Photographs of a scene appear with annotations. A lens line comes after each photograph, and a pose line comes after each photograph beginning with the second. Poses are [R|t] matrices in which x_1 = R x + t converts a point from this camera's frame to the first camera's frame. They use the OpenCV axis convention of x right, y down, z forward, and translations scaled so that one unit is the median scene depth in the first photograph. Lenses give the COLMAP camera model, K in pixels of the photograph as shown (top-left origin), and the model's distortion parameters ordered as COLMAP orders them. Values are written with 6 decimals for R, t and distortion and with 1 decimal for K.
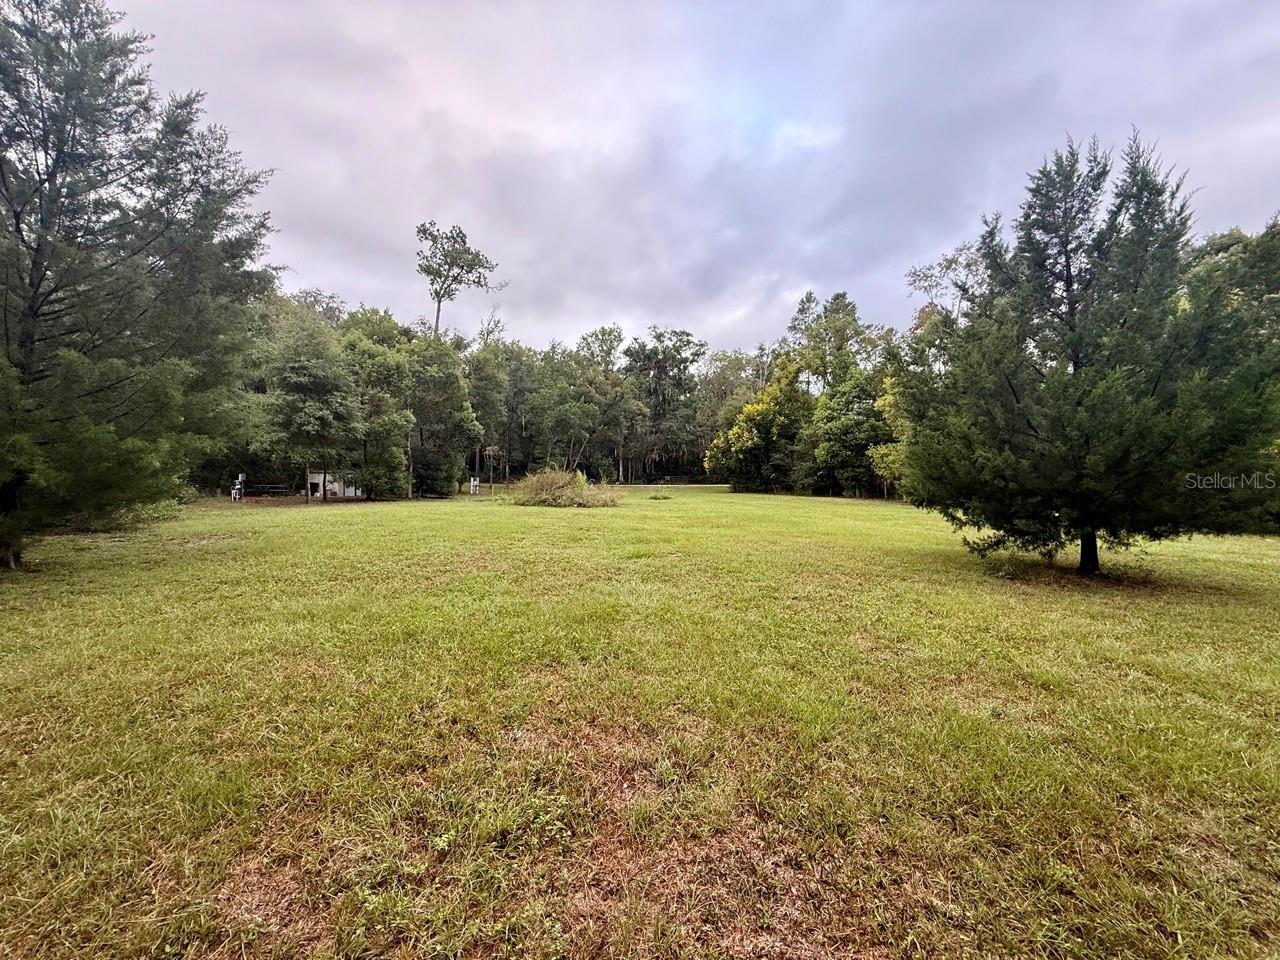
lens RADIAL K [[511.5, 0, 635.4], [0, 511.5, 475.5], [0, 0, 1]] dist [0.009642, -0.002173]
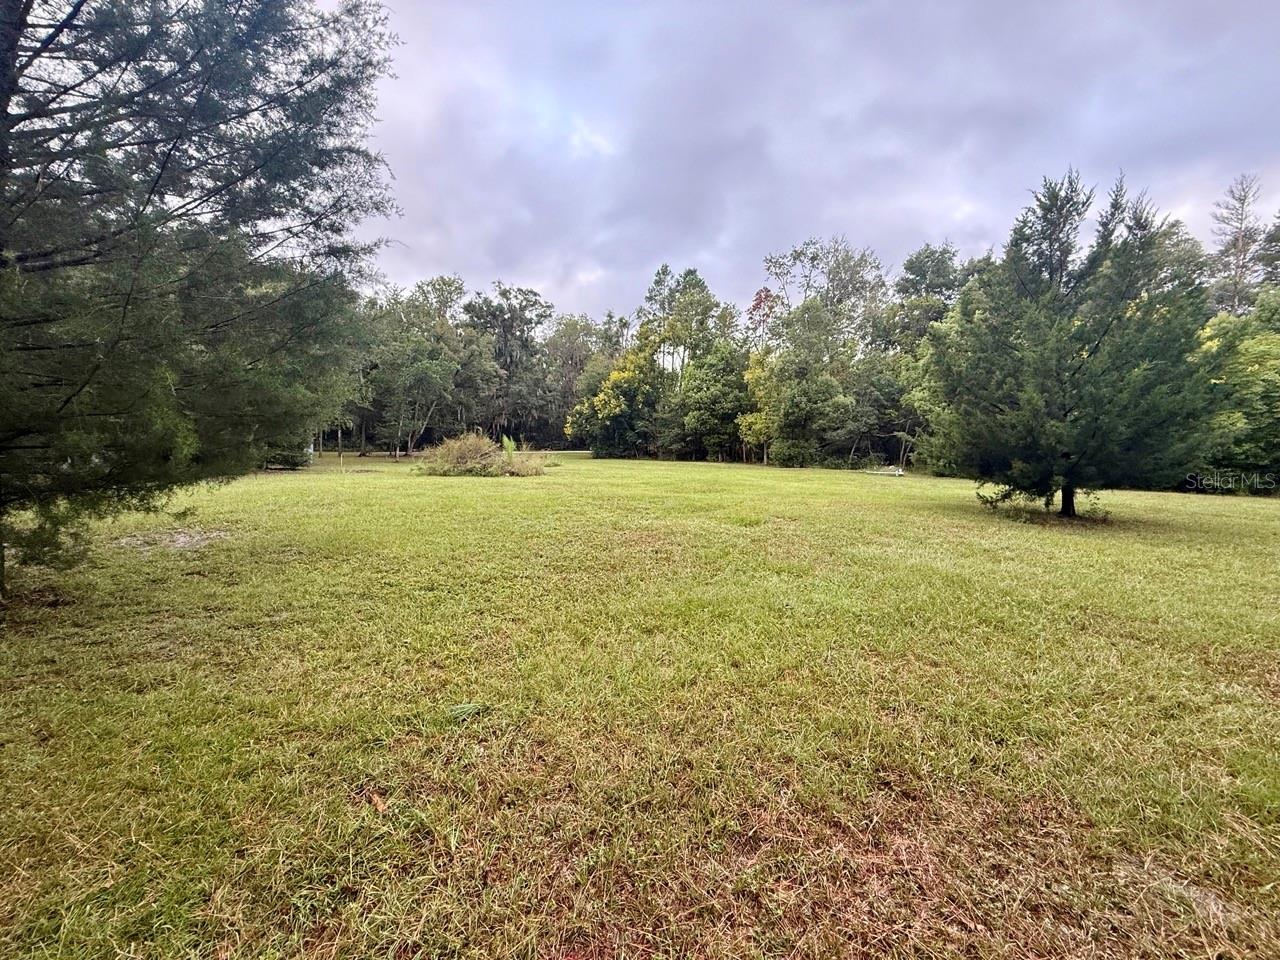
lens RADIAL K [[511.5, 0, 635.4], [0, 511.5, 475.5], [0, 0, 1]] dist [0.009642, -0.002173]
pose [[0.935621, -0.022667, 0.352277, -0.099674], [-0.000476, 0.997854, 0.065469, 0.000235], [-0.353005, -0.061422, 0.933603, 0.027842]]
